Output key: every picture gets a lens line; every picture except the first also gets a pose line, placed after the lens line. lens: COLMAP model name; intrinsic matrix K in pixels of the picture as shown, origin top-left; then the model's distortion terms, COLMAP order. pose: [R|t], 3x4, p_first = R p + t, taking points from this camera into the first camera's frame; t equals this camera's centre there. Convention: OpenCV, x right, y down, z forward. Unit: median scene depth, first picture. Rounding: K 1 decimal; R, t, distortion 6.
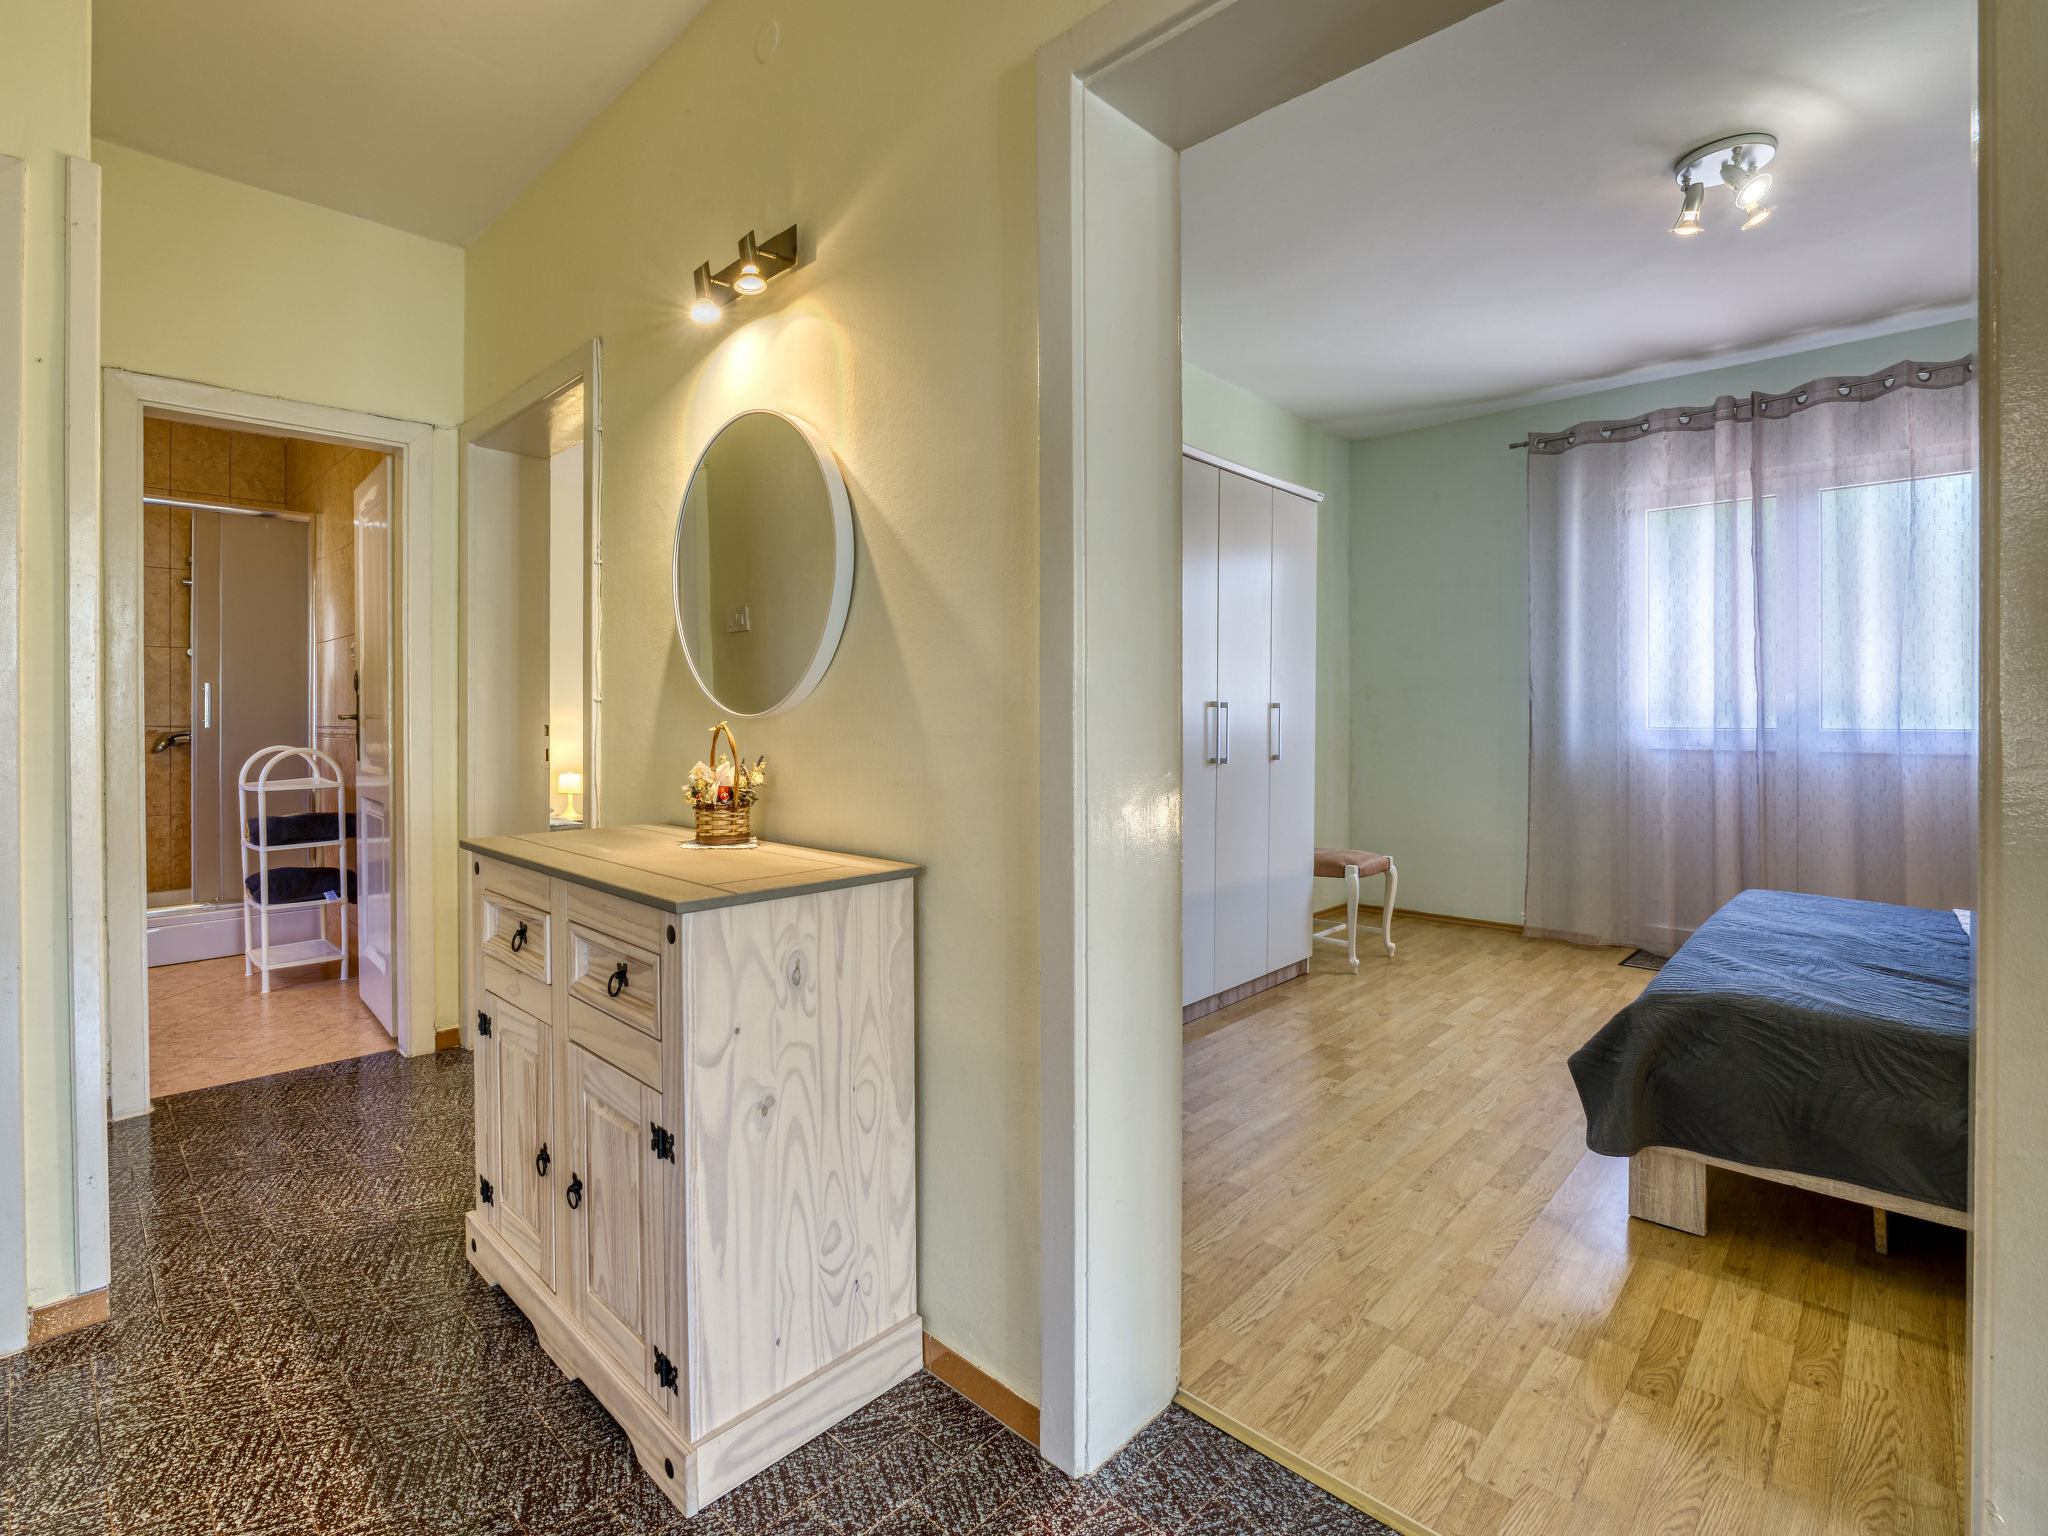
lens RADIAL K [[976.1, 0, 980.1], [0, 976.1, 719.9], [0, 0, 1]] dist [-0.017854, 0.000839]
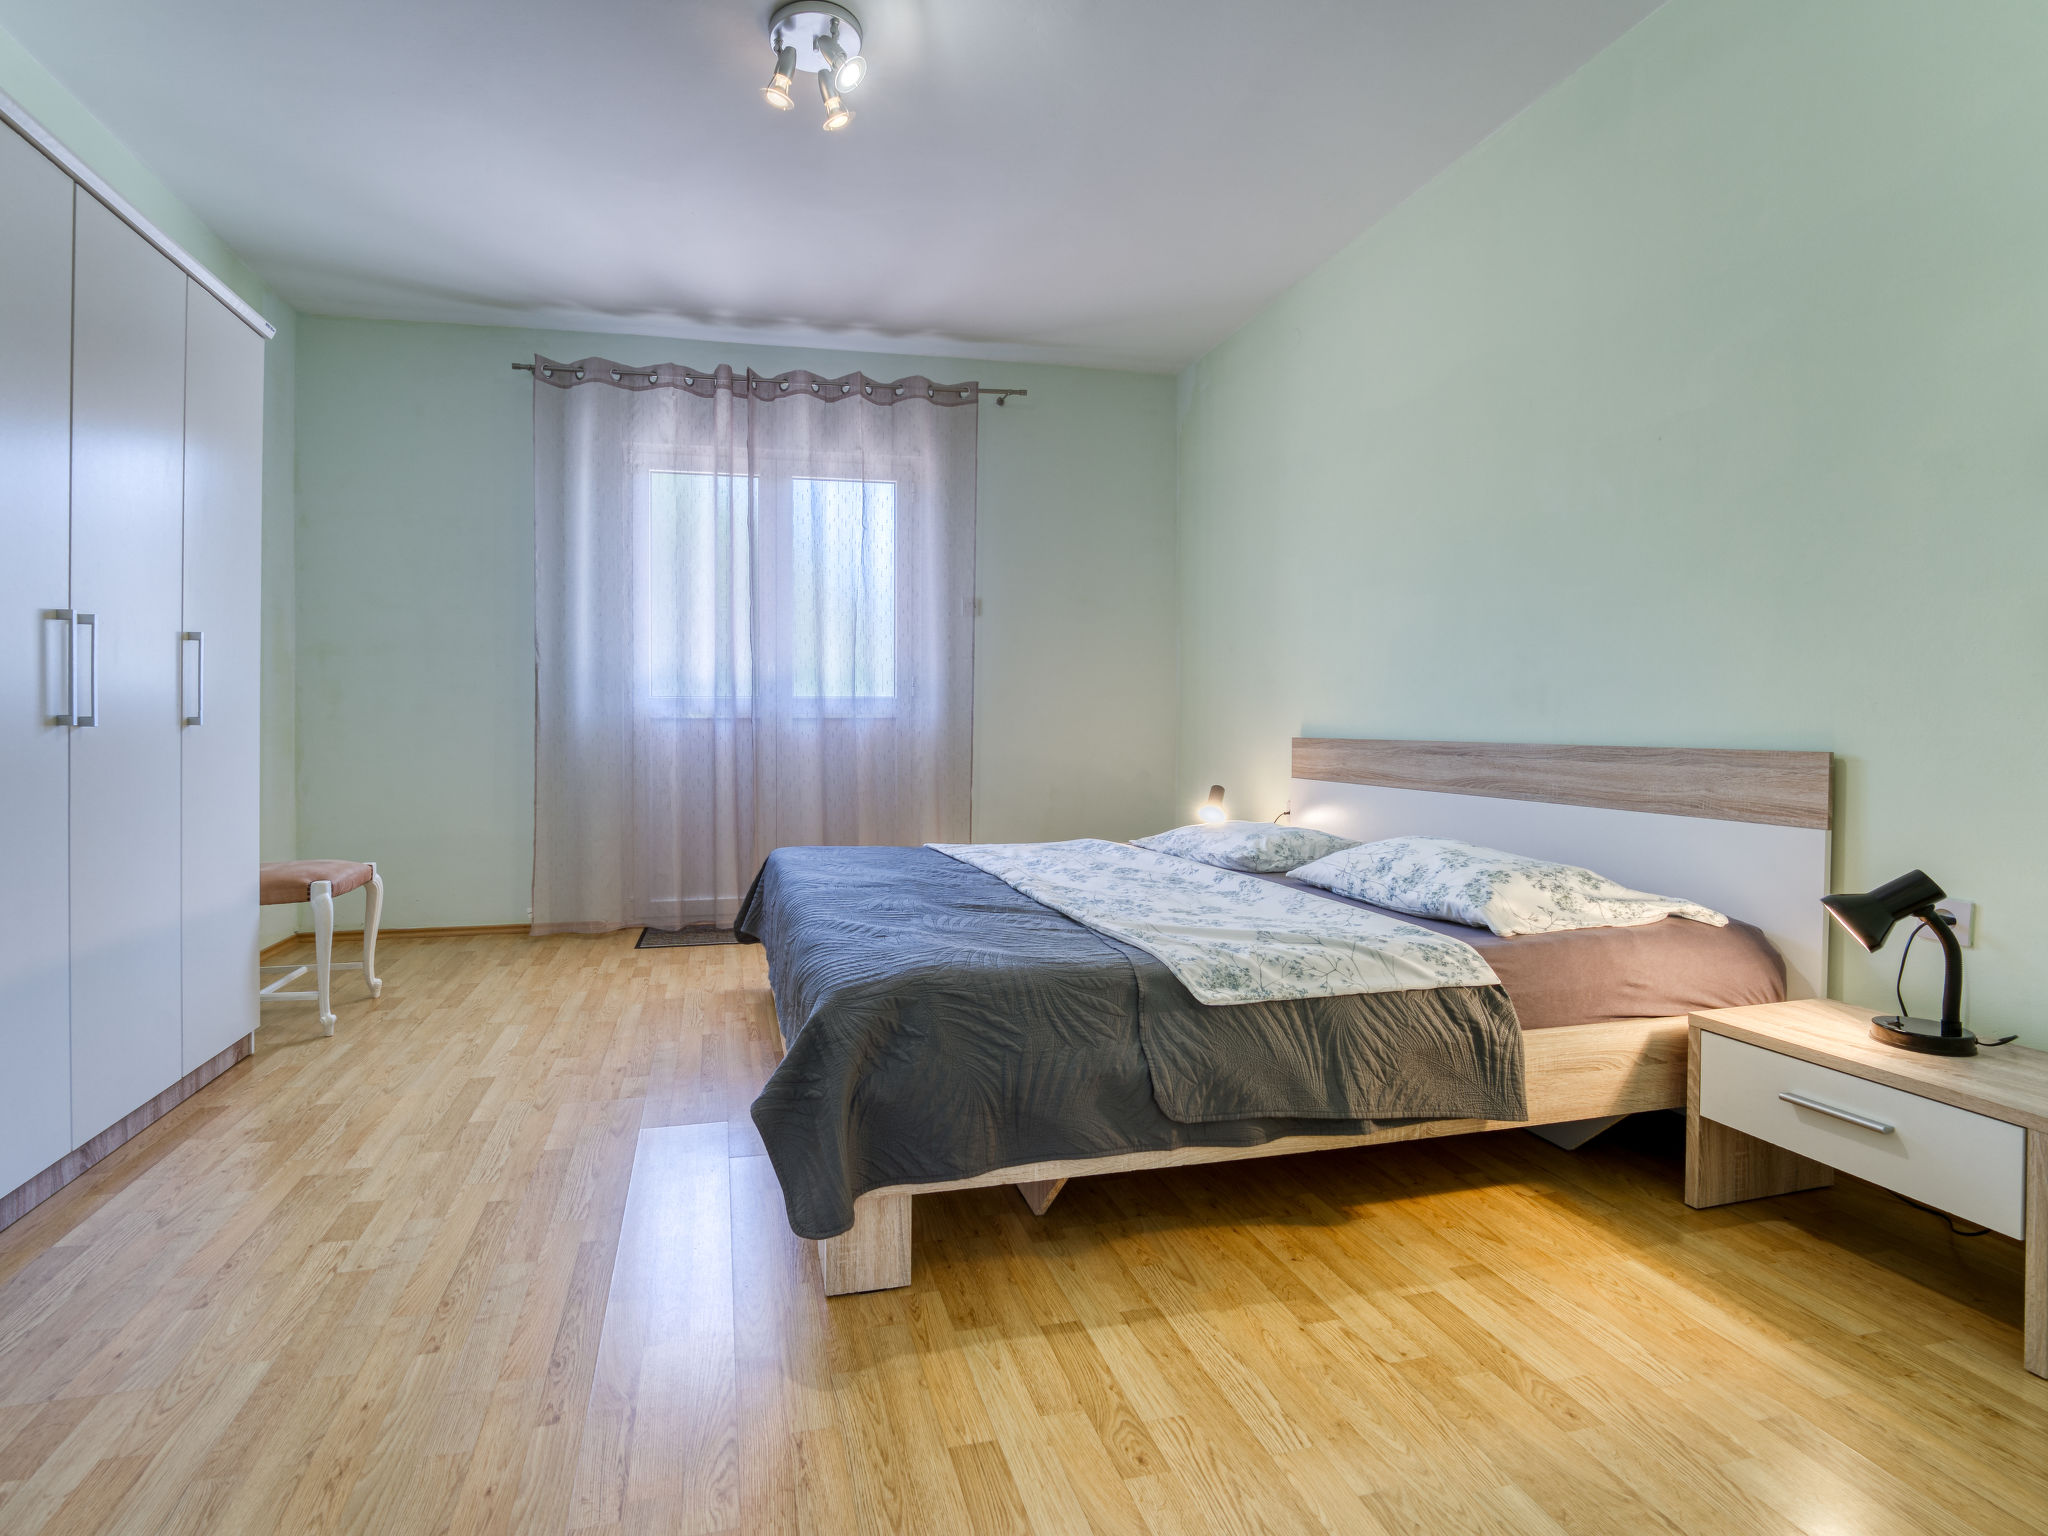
lens RADIAL K [[948.1, 0, 937.2], [0, 948.1, 732.0], [0, 0, 1]] dist [-0.019499, 0.000324]
pose [[0.545812, -0.008483, 0.837865, 0.124451], [0.002690, 0.999961, 0.008372, 0.079239], [-0.837903, -0.002316, 0.545814, 0.543636]]
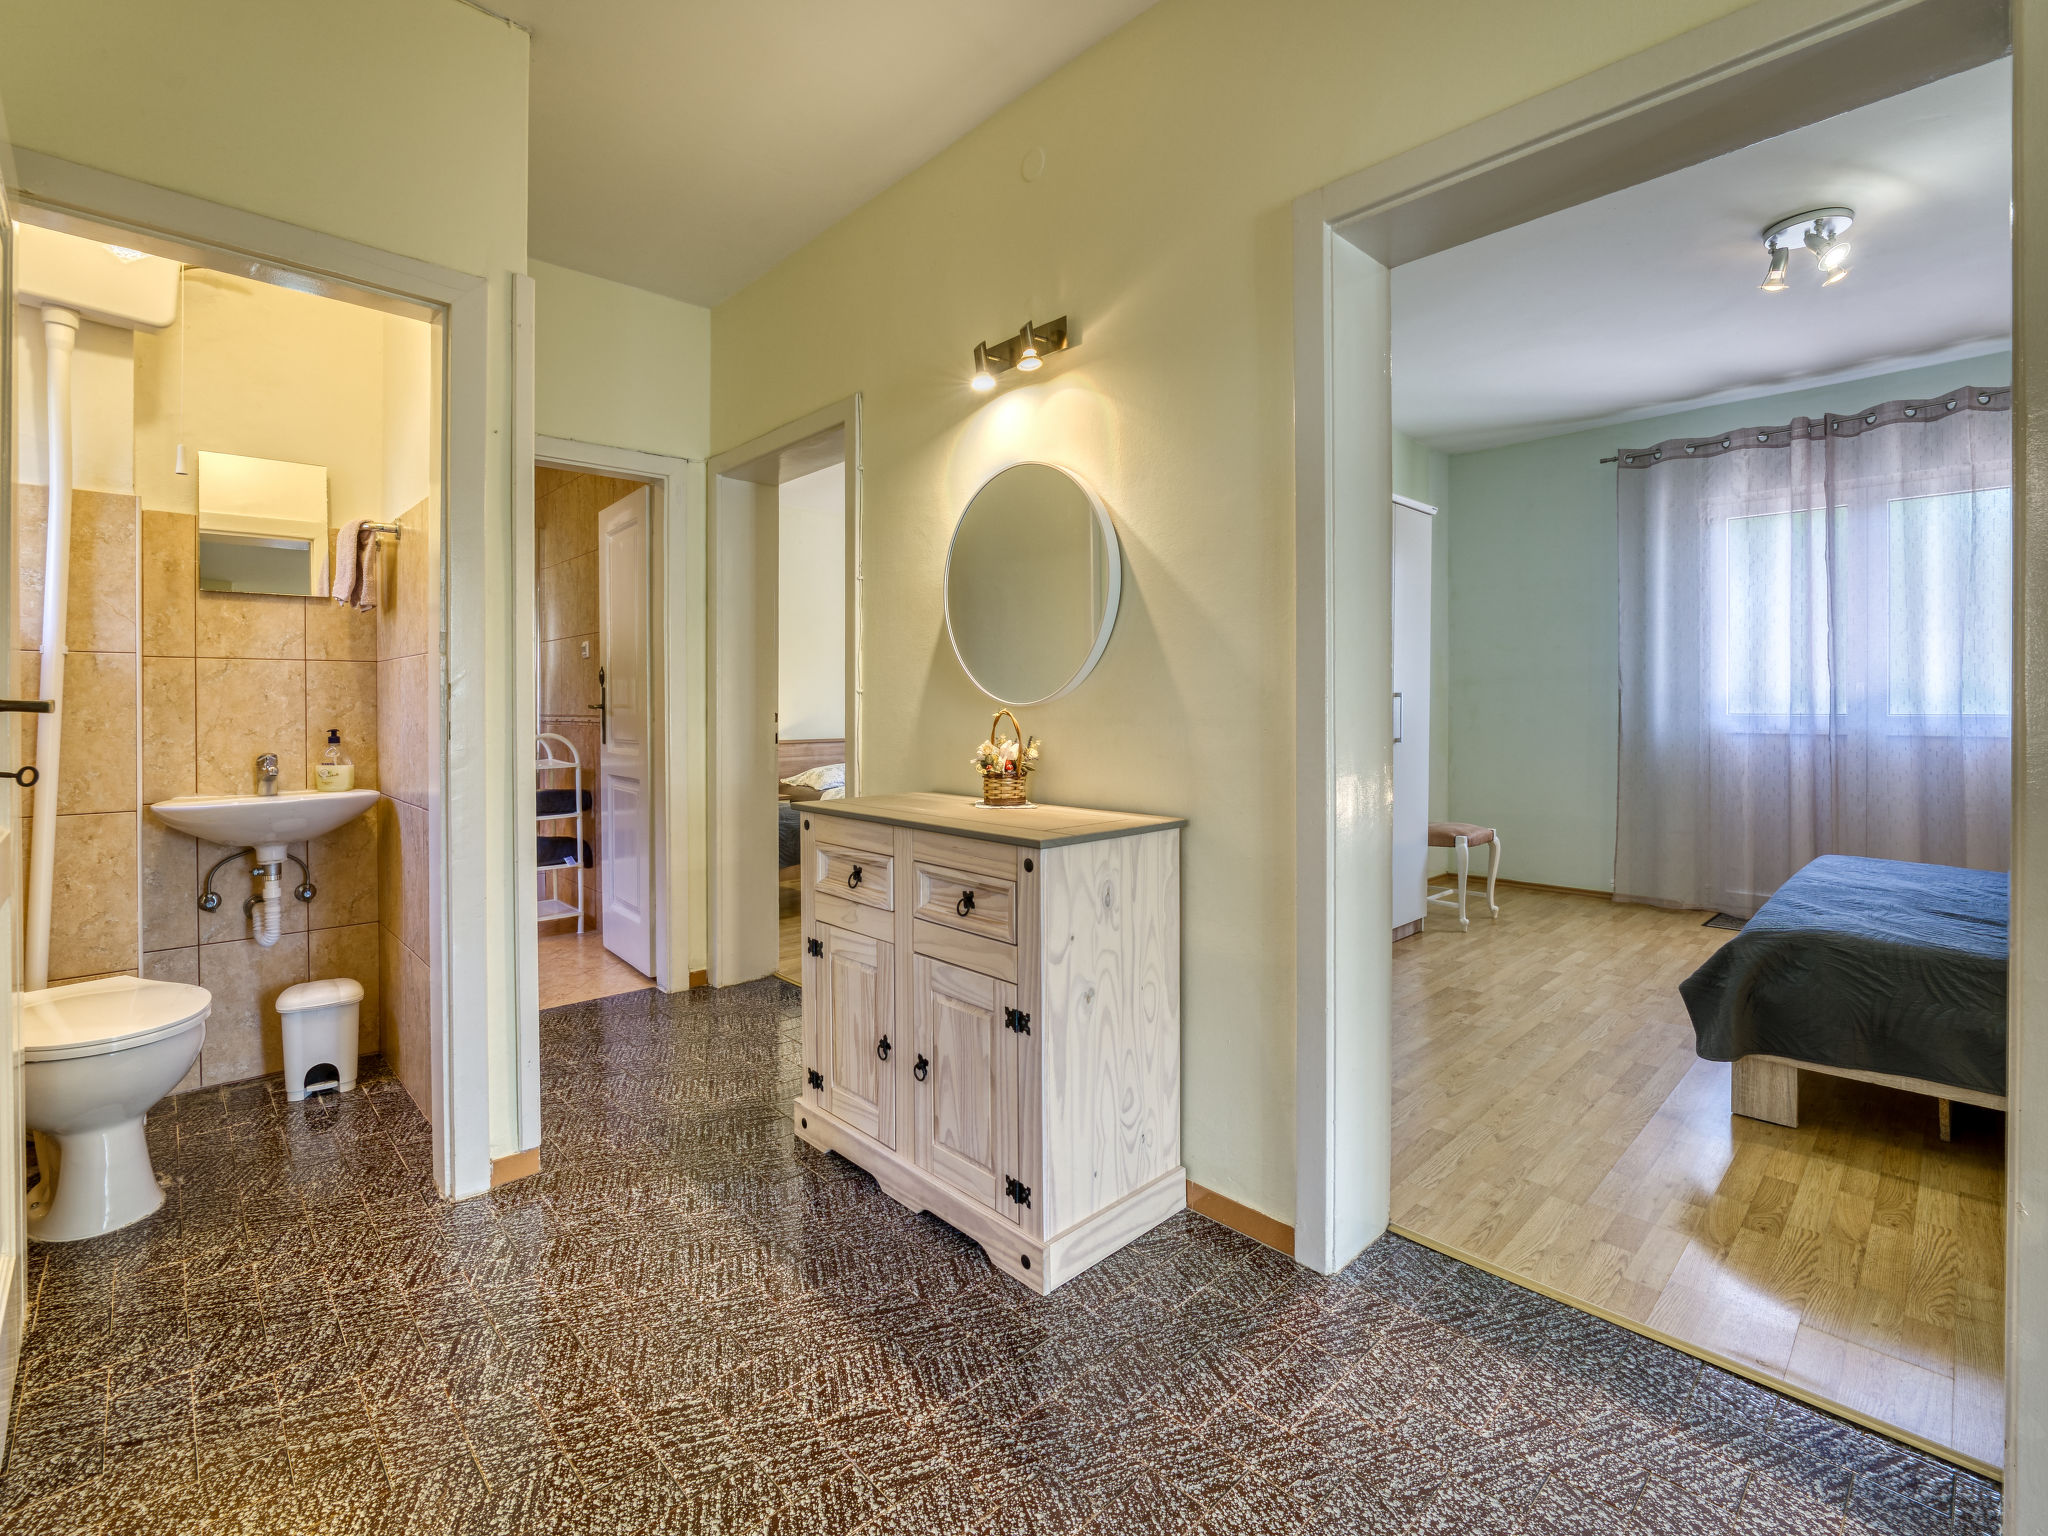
lens RADIAL K [[933.2, 0, 1027.3], [0, 933.2, 711.2], [0, 0, 1]] dist [-0.015984, 0.000779]
pose [[0.999521, -0.001903, -0.030895, -0.180855], [0.001979, 0.999995, 0.002440, 0.001877], [0.030891, -0.002500, 0.999520, -0.191979]]
